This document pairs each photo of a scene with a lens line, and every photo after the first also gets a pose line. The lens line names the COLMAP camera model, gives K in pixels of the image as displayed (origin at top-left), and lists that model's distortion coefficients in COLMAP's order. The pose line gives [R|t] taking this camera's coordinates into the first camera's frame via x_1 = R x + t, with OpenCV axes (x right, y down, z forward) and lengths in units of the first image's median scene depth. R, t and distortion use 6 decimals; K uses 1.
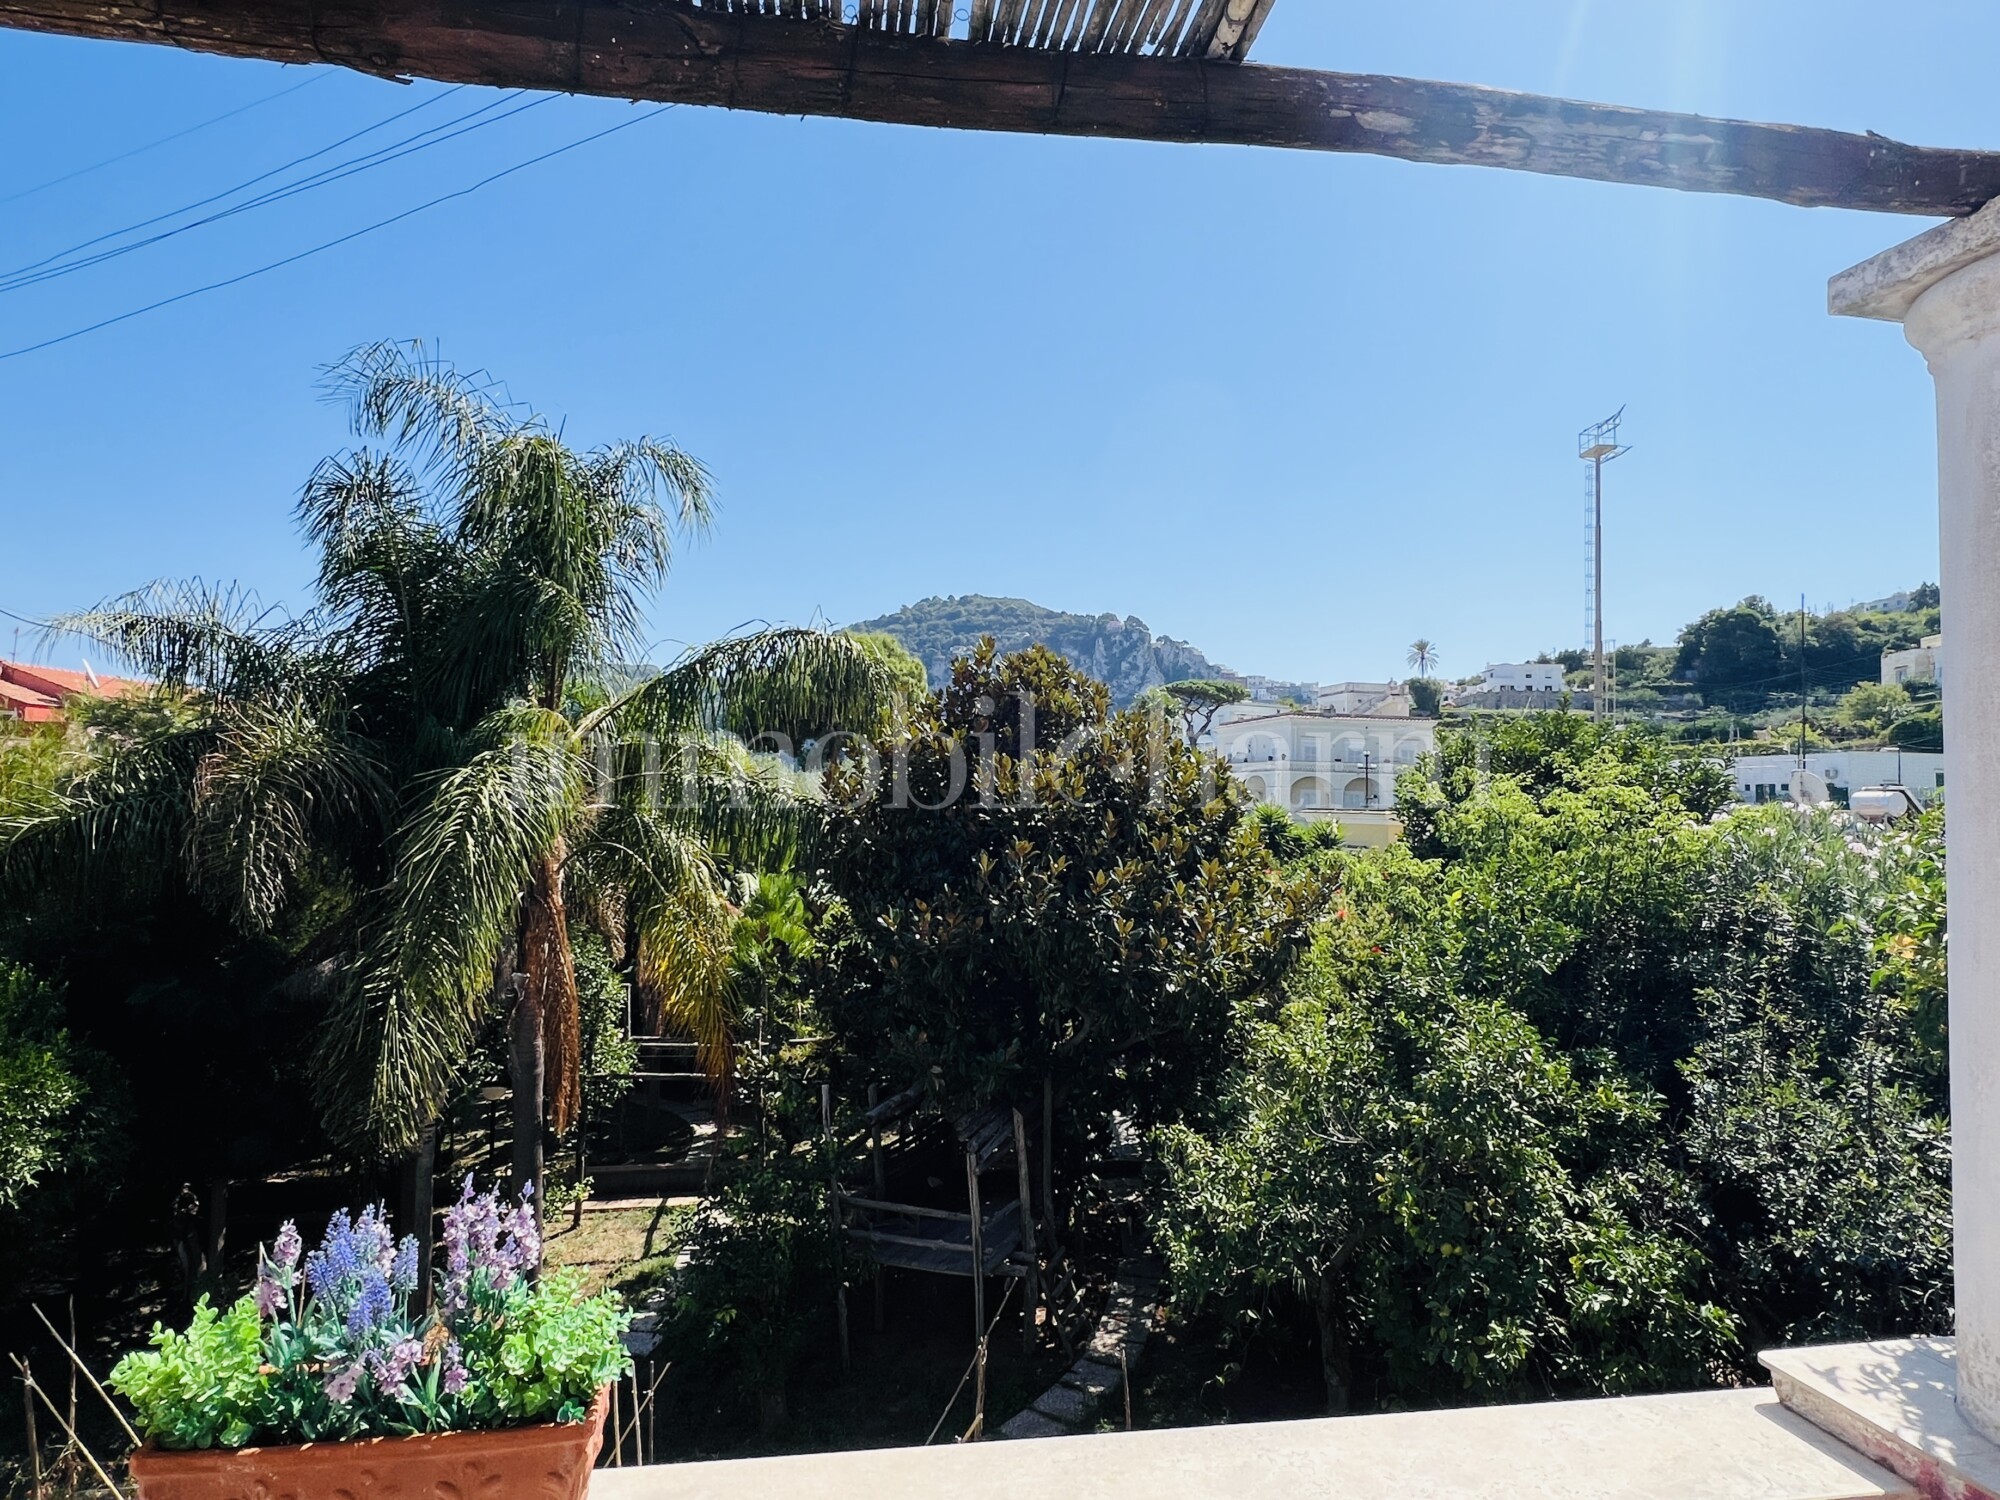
lens RADIAL K [[1118.5, 0, 994.5], [0, 1118.5, 757.2], [0, 0, 1]] dist [-0.003067, -0.001073]
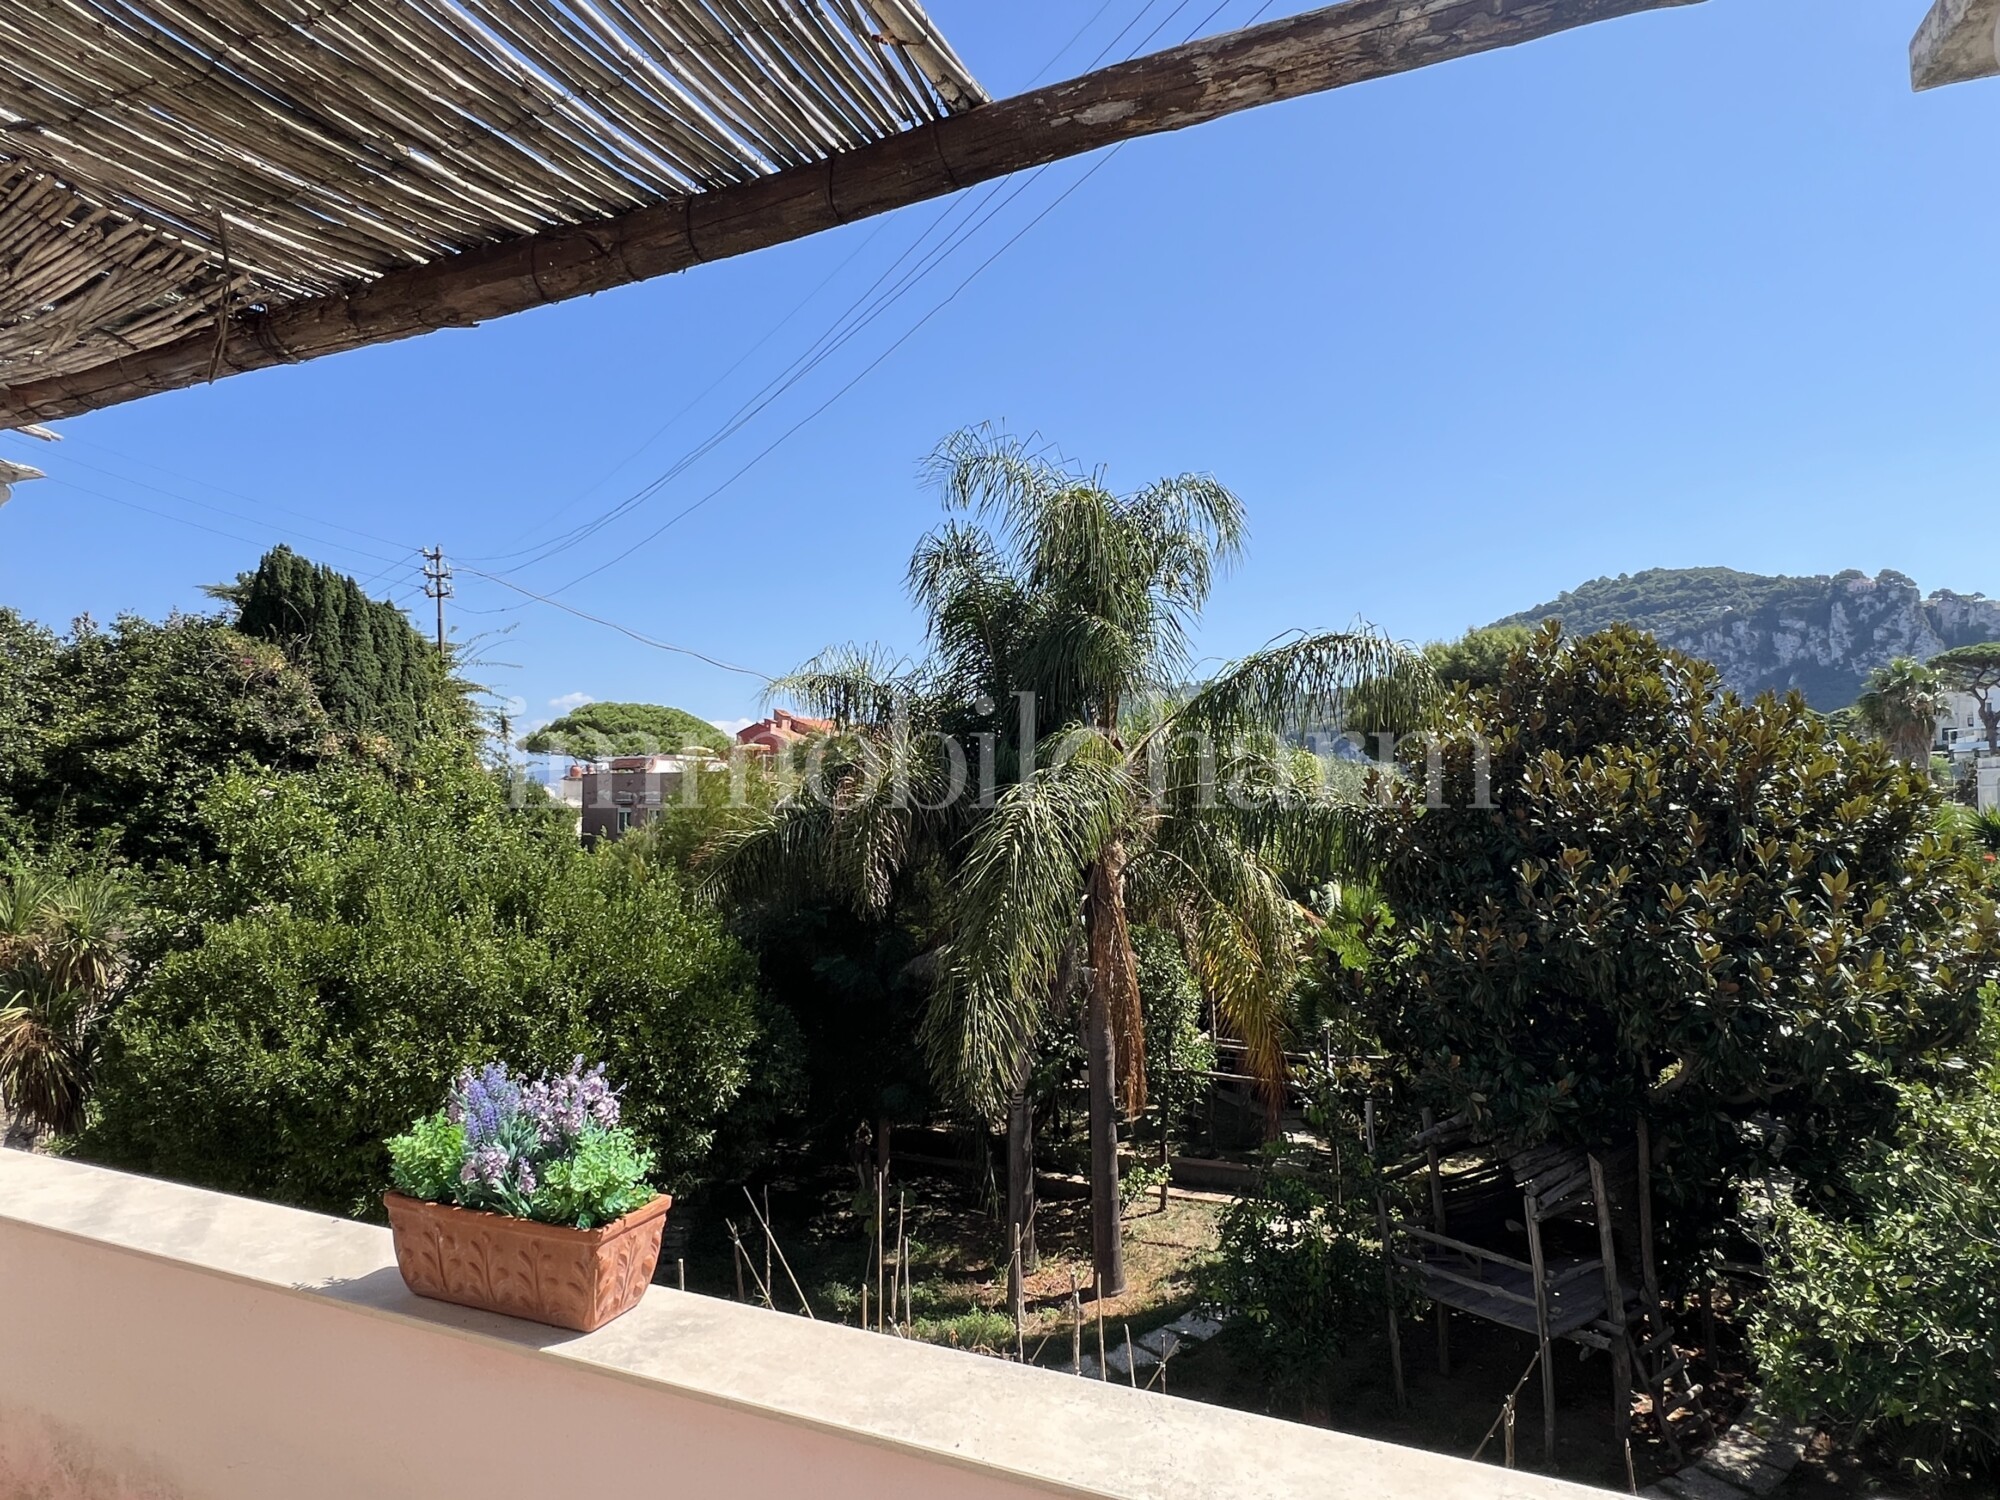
lens RADIAL K [[1118.5, 0, 994.5], [0, 1118.5, 757.2], [0, 0, 1]] dist [-0.003067, -0.001073]
pose [[0.841748, -0.042896, -0.538164, 0.102733], [0.036283, 0.999080, -0.022884, 0.005627], [0.538650, -0.000264, 0.842529, 0.010210]]
